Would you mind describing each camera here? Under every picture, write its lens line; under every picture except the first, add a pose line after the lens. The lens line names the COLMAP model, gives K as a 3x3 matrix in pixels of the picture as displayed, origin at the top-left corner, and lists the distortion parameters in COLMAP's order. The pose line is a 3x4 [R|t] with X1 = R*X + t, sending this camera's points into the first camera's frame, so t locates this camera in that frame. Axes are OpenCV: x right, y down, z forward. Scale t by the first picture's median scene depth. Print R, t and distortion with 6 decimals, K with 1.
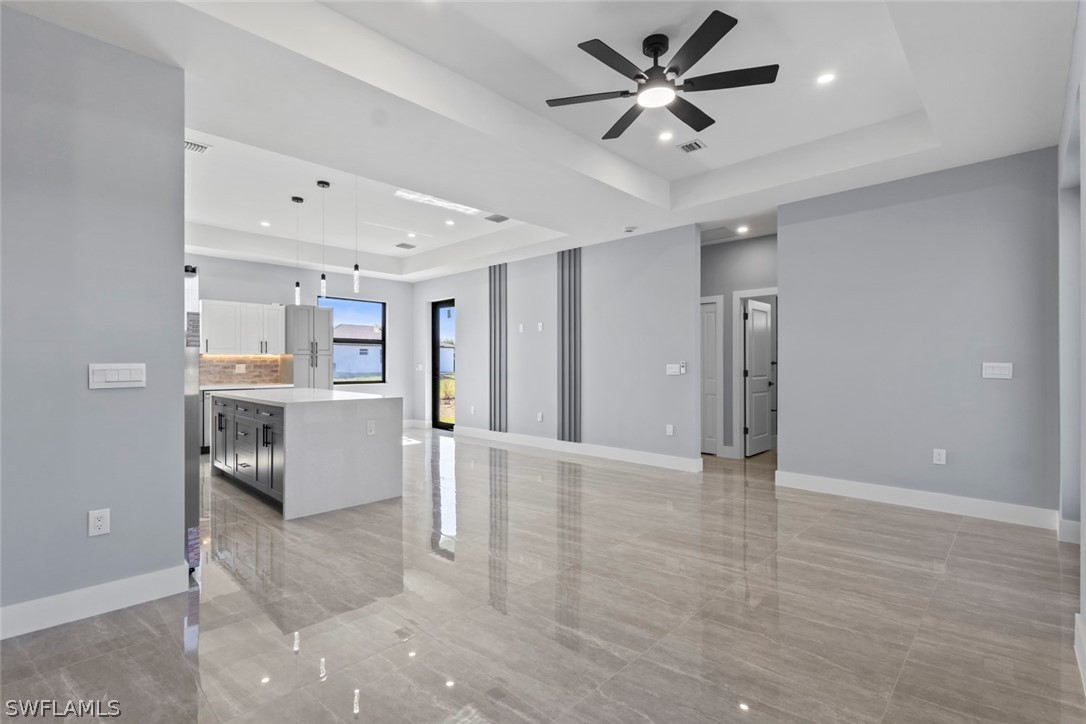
lens RADIAL K [[497.8, 0, 538.4], [0, 497.8, 362.5], [0, 0, 1]] dist [-0.001150, -0.000069]
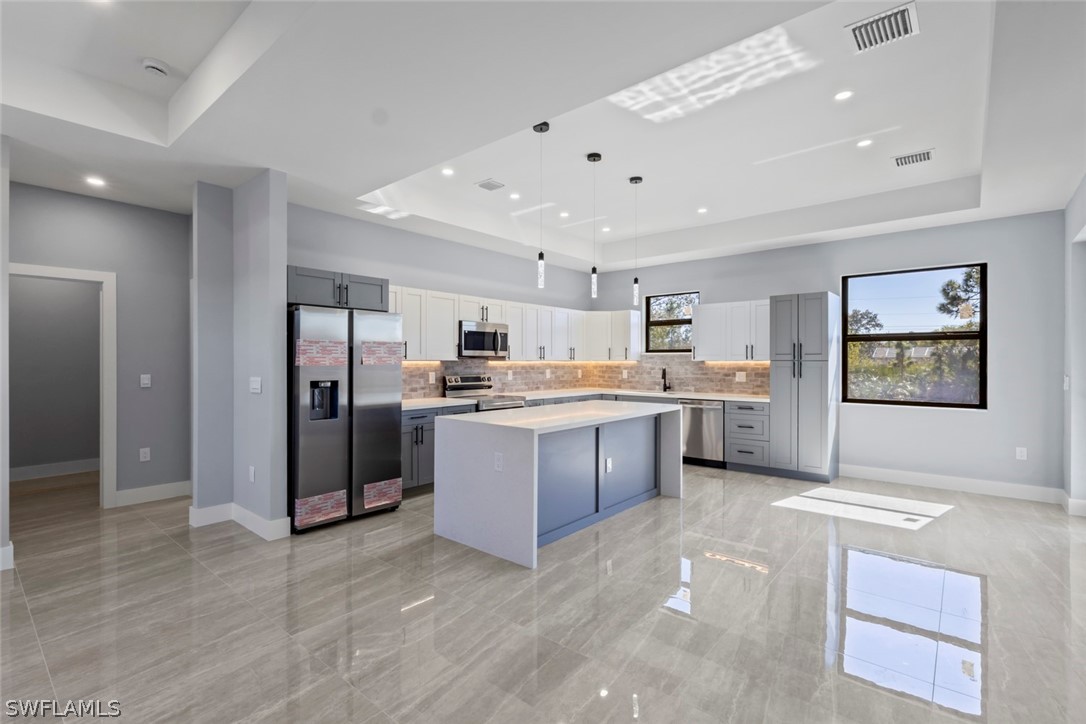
lens RADIAL K [[500.7, 0, 544.9], [0, 500.7, 360.6], [0, 0, 1]] dist [0.002188, 0.000504]
pose [[0.074082, -0.003398, -0.997246, 0.236851], [0.001664, 0.999993, -0.003284, -0.012658], [0.997251, -0.001416, 0.074087, 0.527105]]
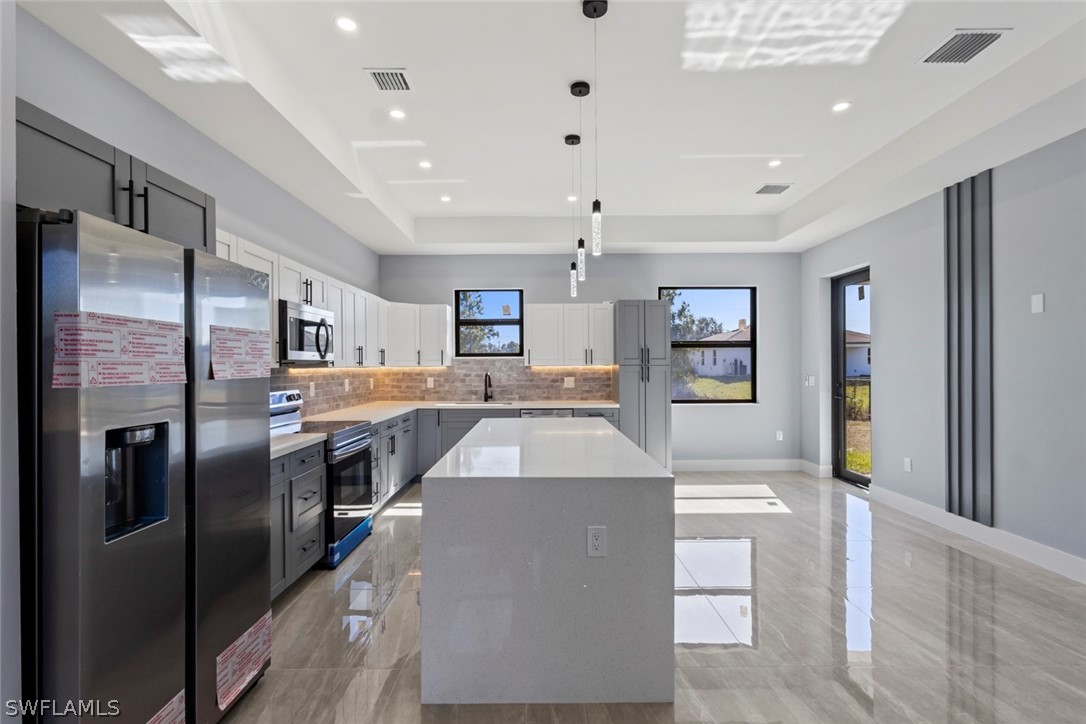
lens RADIAL K [[496.2, 0, 541.2], [0, 496.2, 367.9], [0, 0, 1]] dist [0.003514, 0.000605]
pose [[0.699483, -0.001805, -0.714647, -0.023395], [0.008619, 0.999945, 0.005911, -0.015895], [0.714597, -0.010295, 0.699461, 0.335008]]
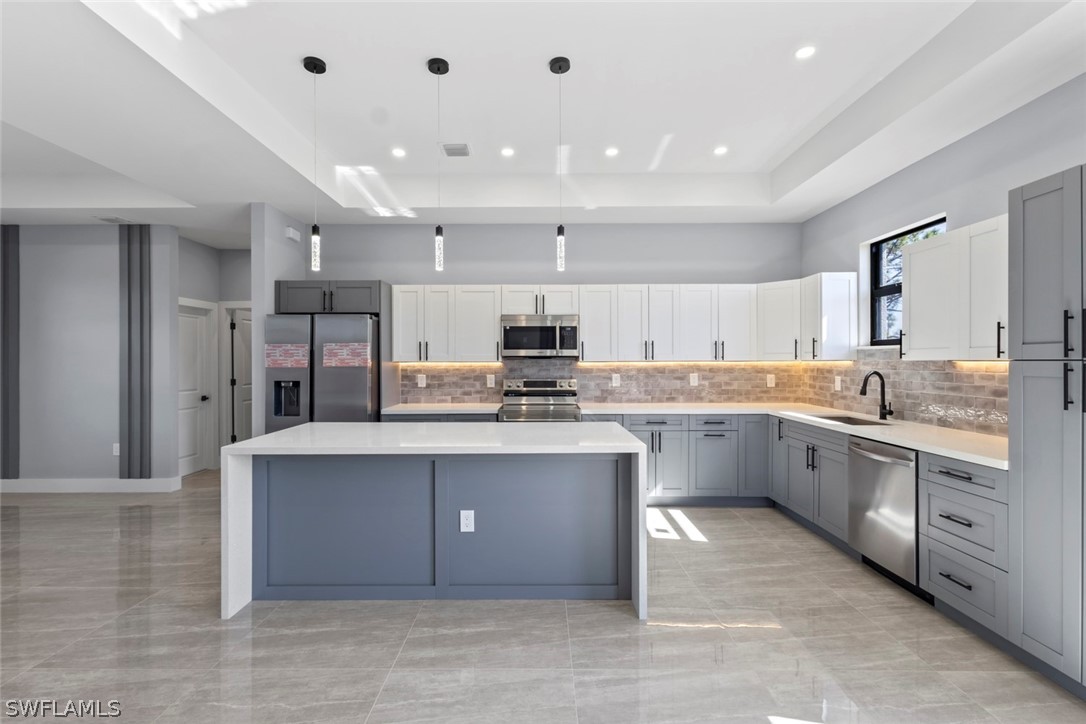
lens RADIAL K [[497.8, 0, 538.4], [0, 497.8, 362.5], [0, 0, 1]] dist [-0.001150, -0.000069]
pose [[-0.718920, 0.002726, -0.695087, -0.074139], [0.003352, 0.999994, 0.000454, -0.014396], [0.695085, -0.002003, -0.718925, 0.909161]]
